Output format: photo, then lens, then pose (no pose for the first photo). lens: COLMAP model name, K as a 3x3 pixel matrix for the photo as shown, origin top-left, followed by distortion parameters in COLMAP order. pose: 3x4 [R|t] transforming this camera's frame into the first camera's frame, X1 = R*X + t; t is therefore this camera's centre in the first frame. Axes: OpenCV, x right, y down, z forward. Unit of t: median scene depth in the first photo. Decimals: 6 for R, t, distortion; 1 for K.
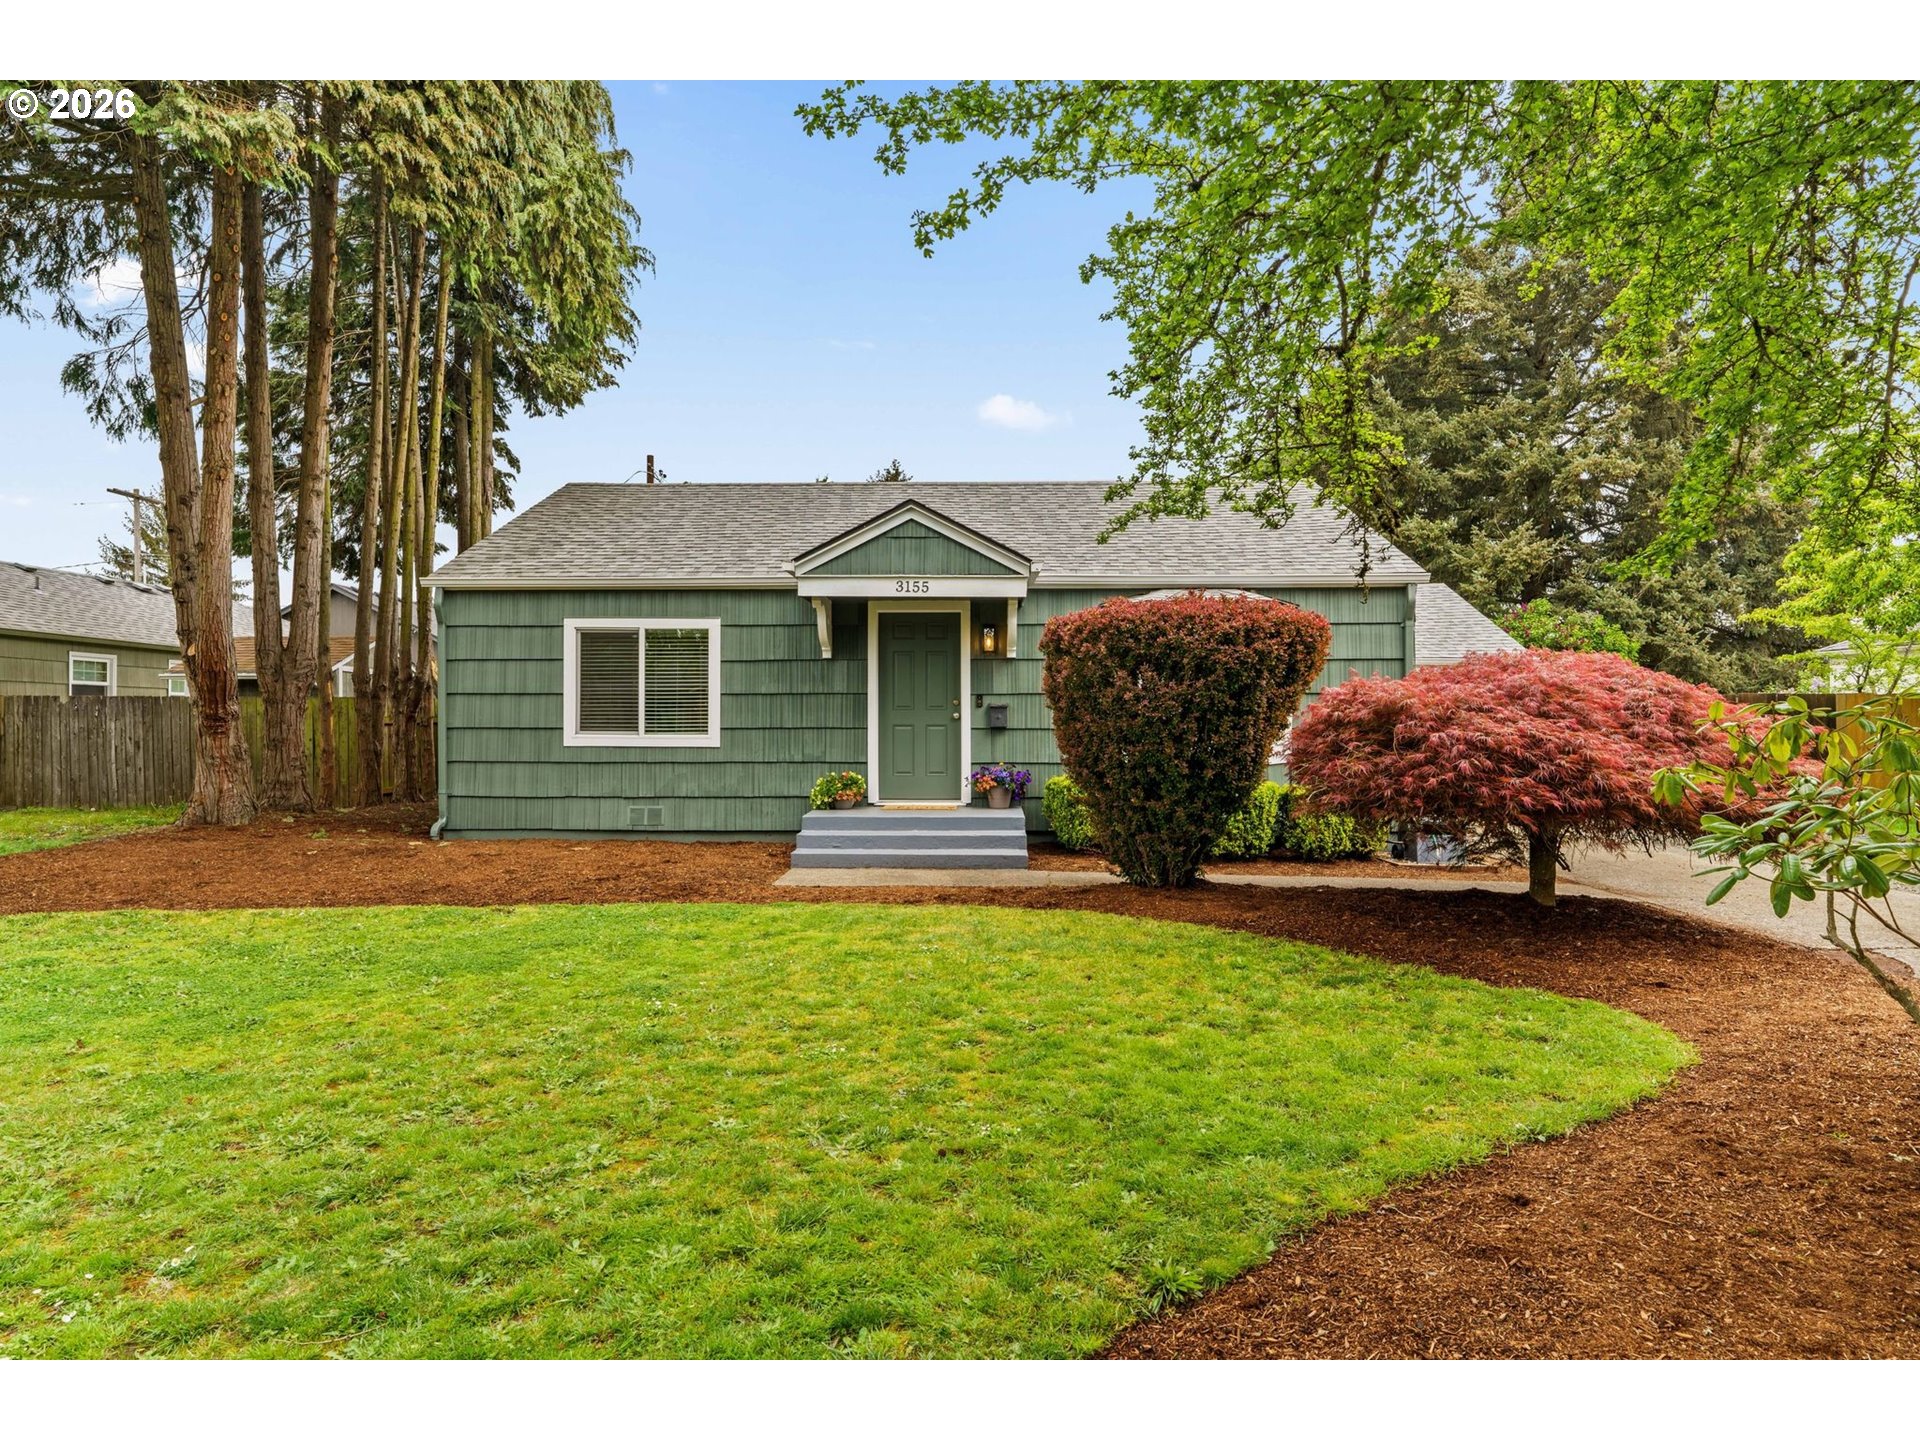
lens RADIAL K [[1032.0, 0, 970.1], [0, 1032.0, 729.2], [0, 0, 1]] dist [-0.016067, -0.000276]
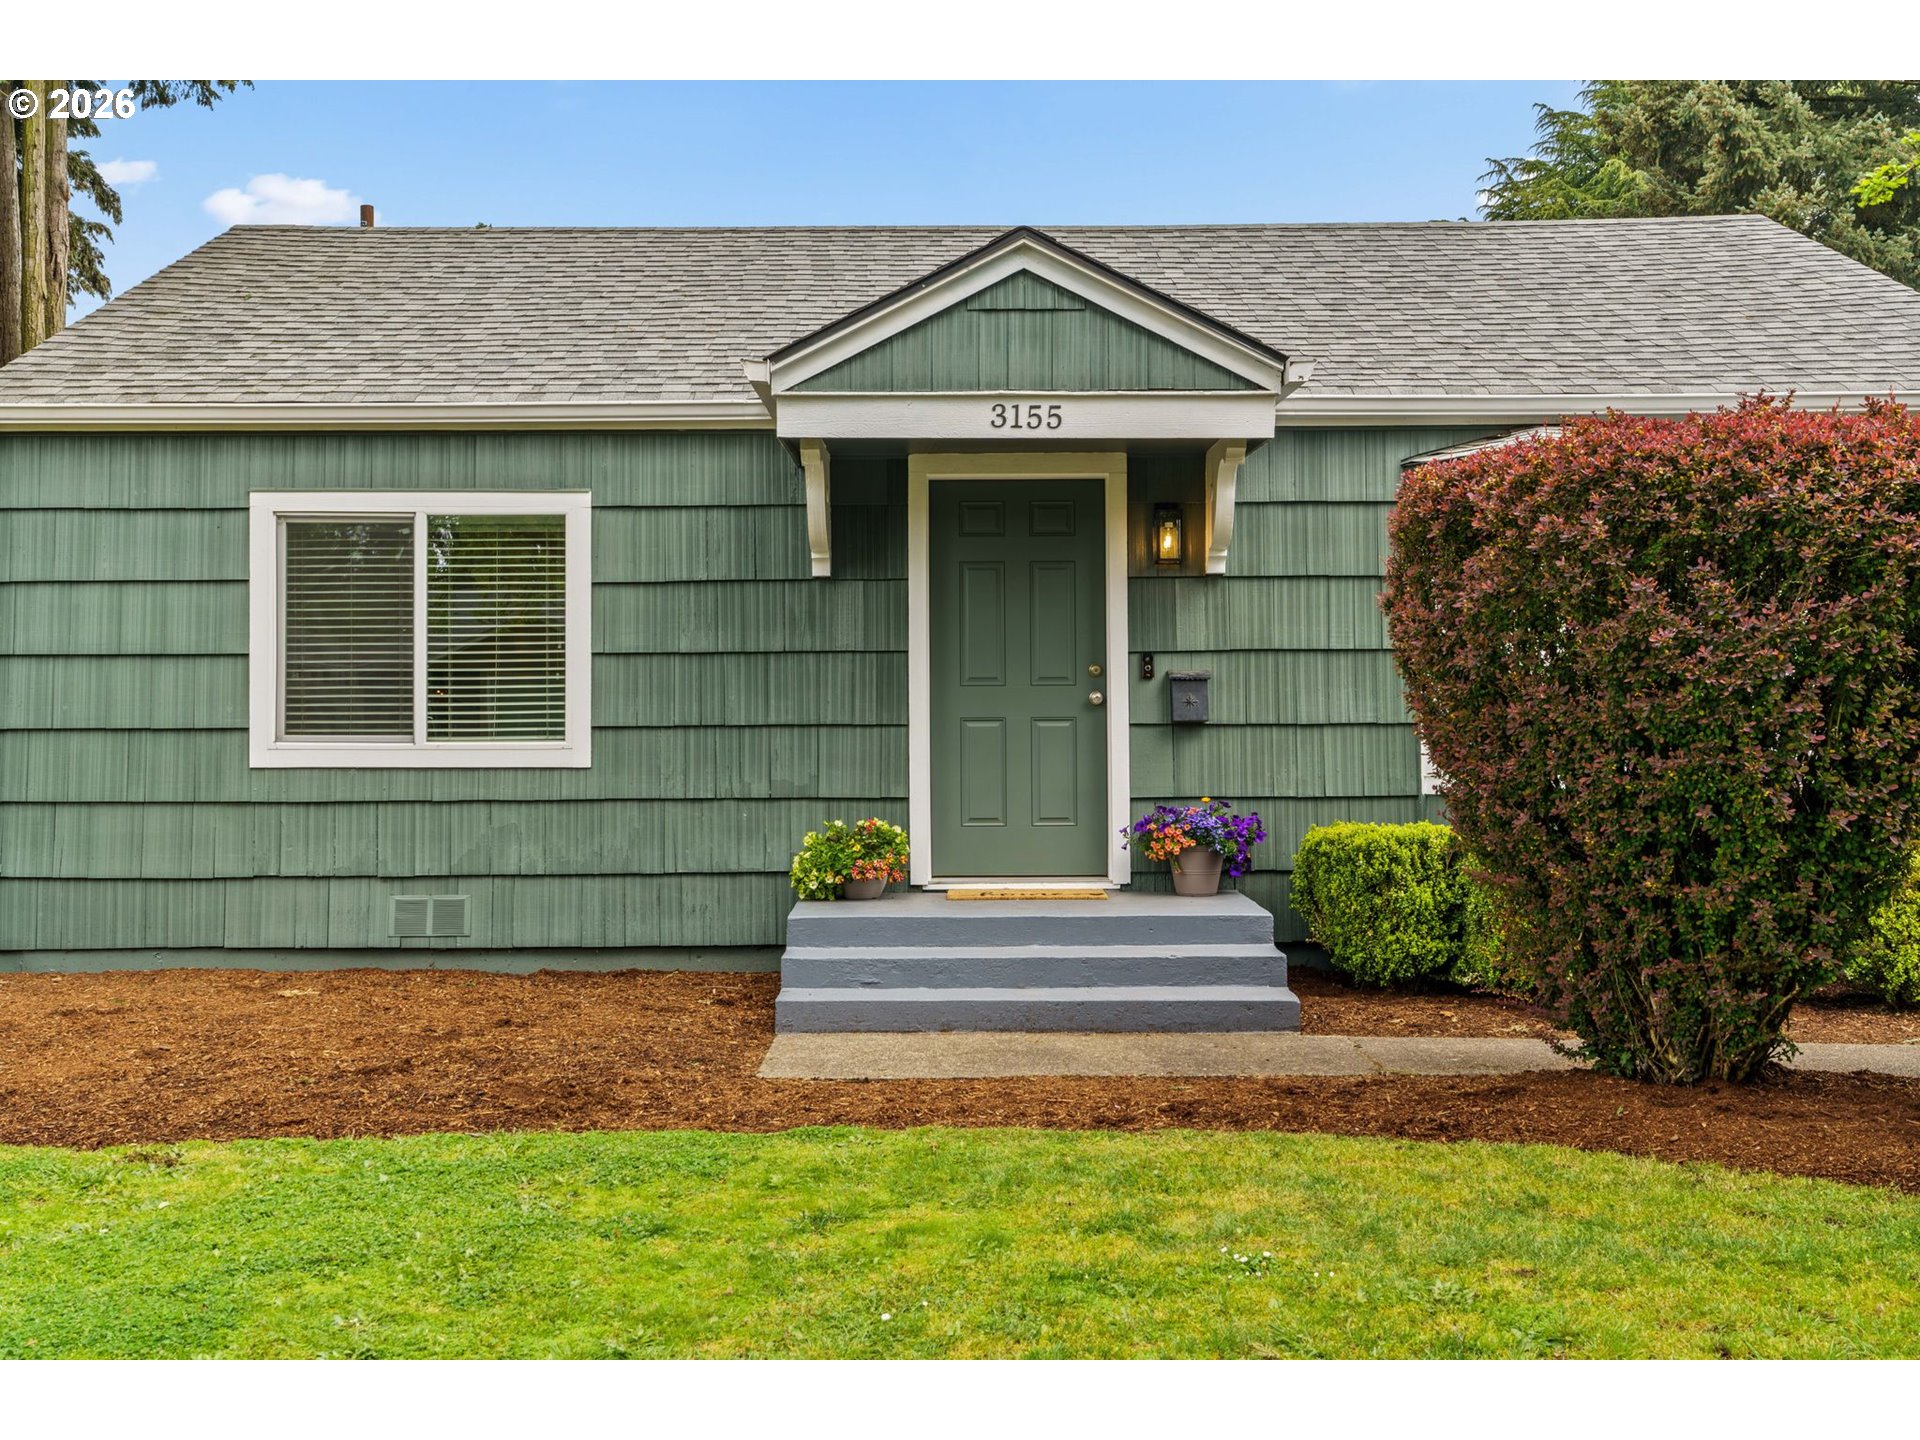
lens RADIAL K [[1867.1, 0, 957.2], [0, 1867.1, 709.1], [0, 0, 1]] dist [0.019321, 0.000000]
pose [[0.999747, -0.005092, 0.021897, -0.095422], [0.005419, 0.999875, -0.014883, 0.004349], [-0.021819, 0.014998, 0.999649, 0.151152]]
